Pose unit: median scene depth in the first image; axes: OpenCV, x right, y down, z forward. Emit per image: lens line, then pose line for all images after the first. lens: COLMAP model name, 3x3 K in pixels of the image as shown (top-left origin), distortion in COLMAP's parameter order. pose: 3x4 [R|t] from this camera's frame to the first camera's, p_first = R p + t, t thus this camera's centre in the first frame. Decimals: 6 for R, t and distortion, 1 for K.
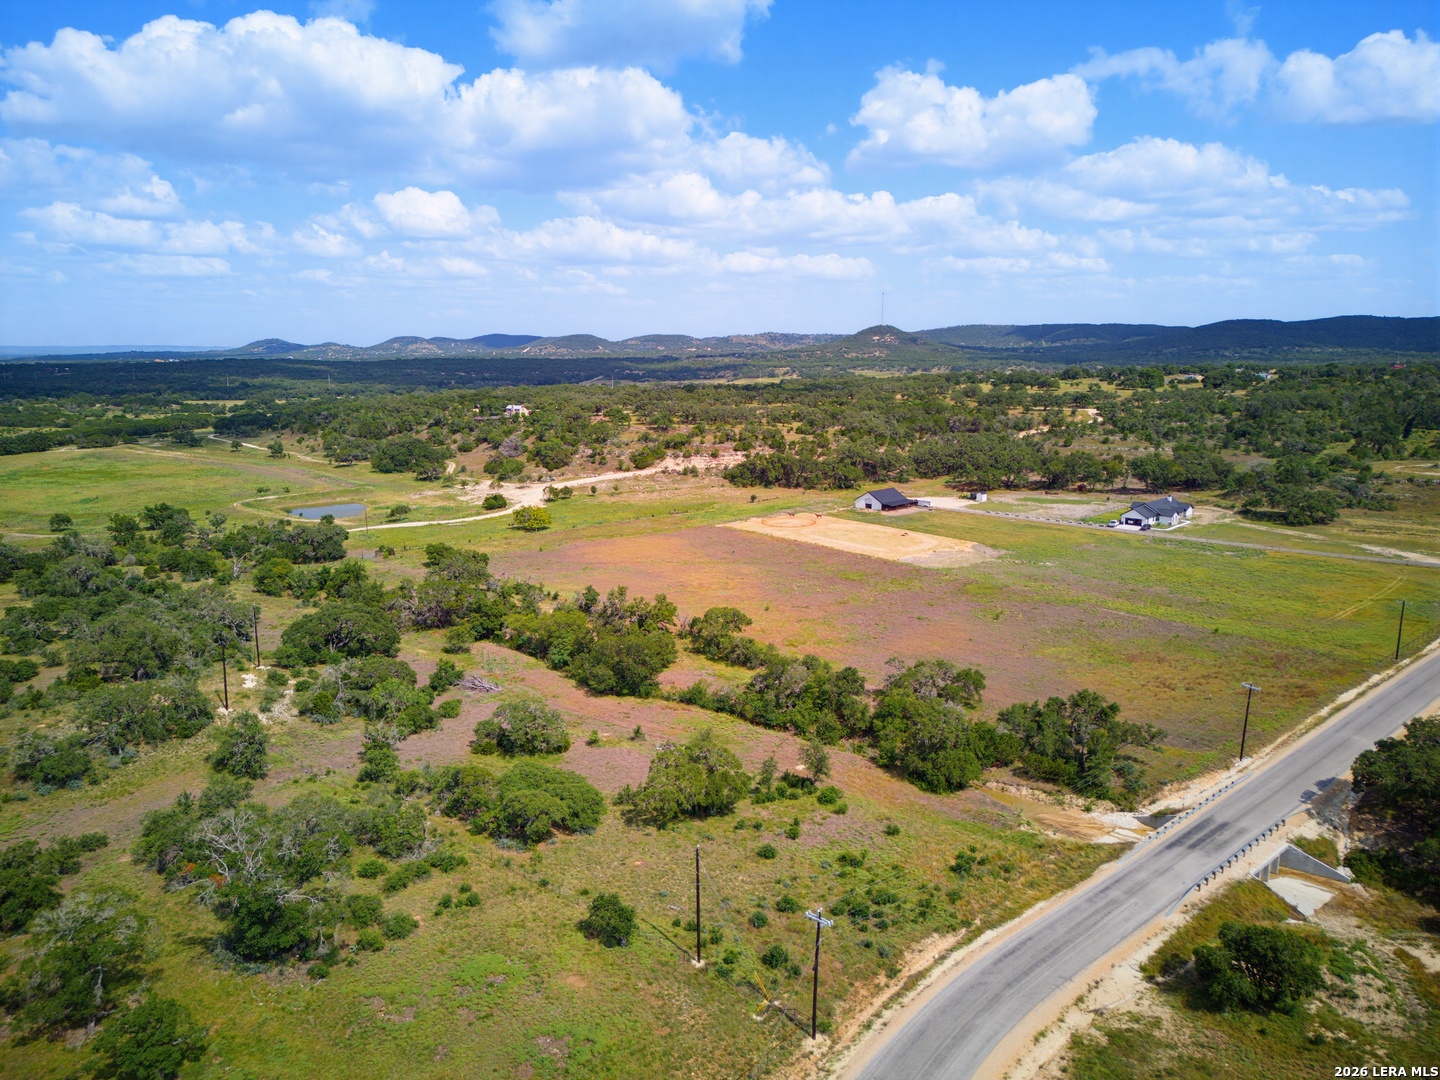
lens RADIAL K [[1012.1, 0, 720.0], [0, 1012.1, 540.0], [0, 0, 1]] dist [0.067491, -0.060254]
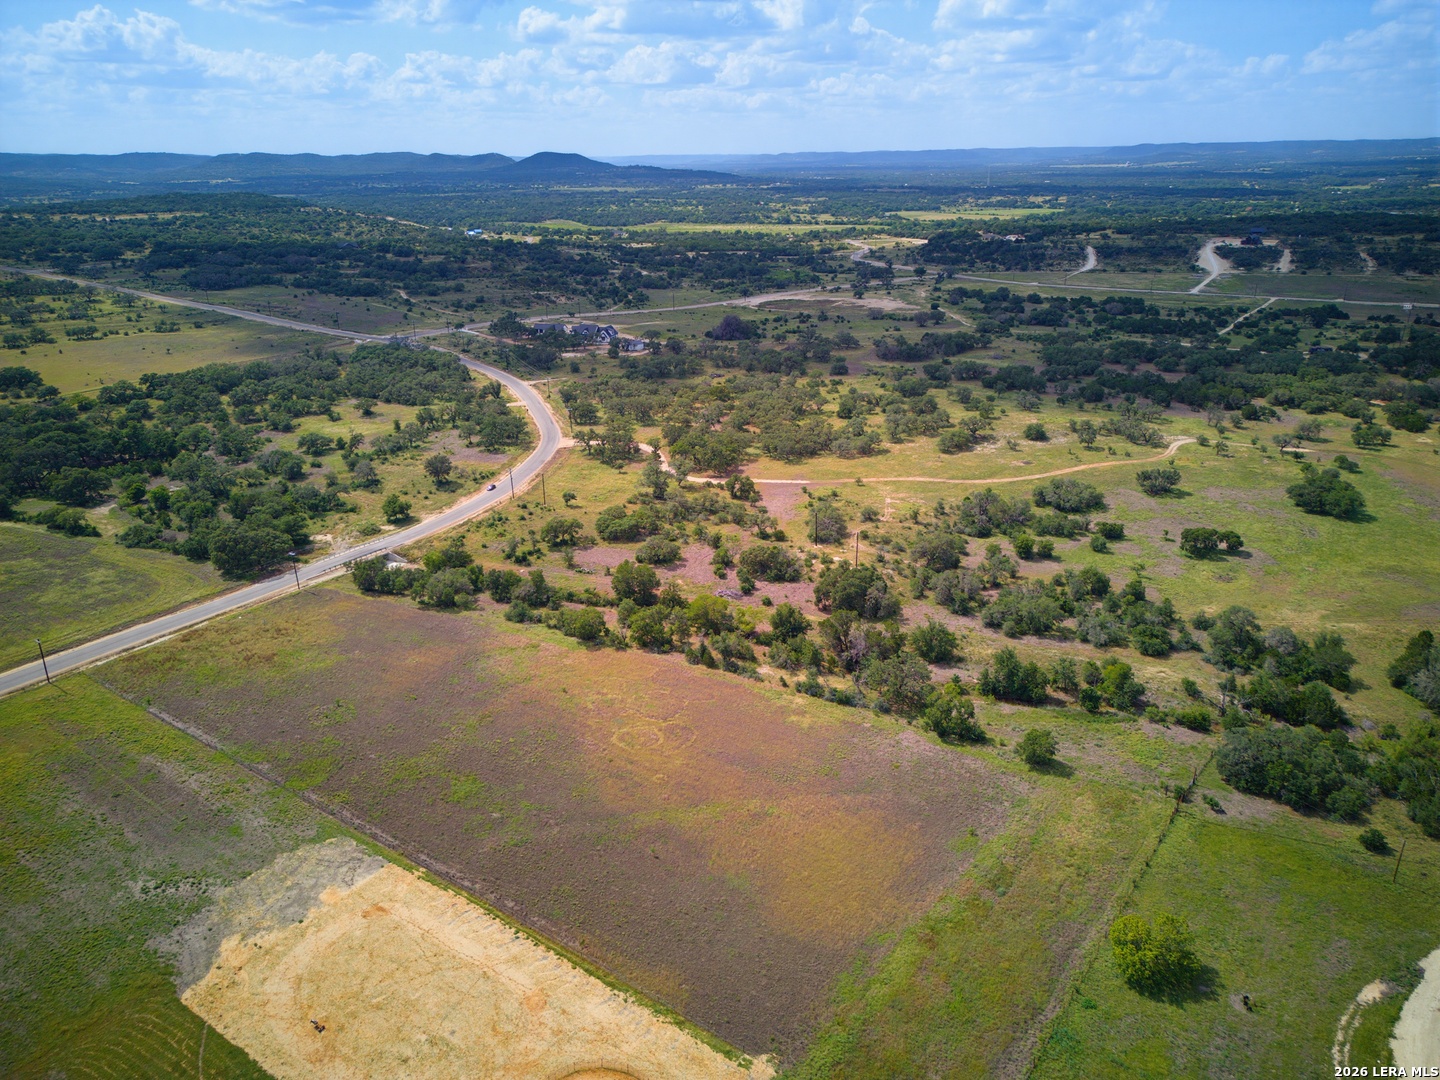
lens RADIAL K [[1012.6, 0, 720.0], [0, 1012.6, 540.0], [0, 0, 1]] dist [0.048559, -0.027836]
pose [[-0.959035, 0.108226, -0.261798, 0.105553], [-0.042618, 0.858510, 0.511024, -0.425349], [0.280062, 0.501247, -0.818729, 1.293875]]
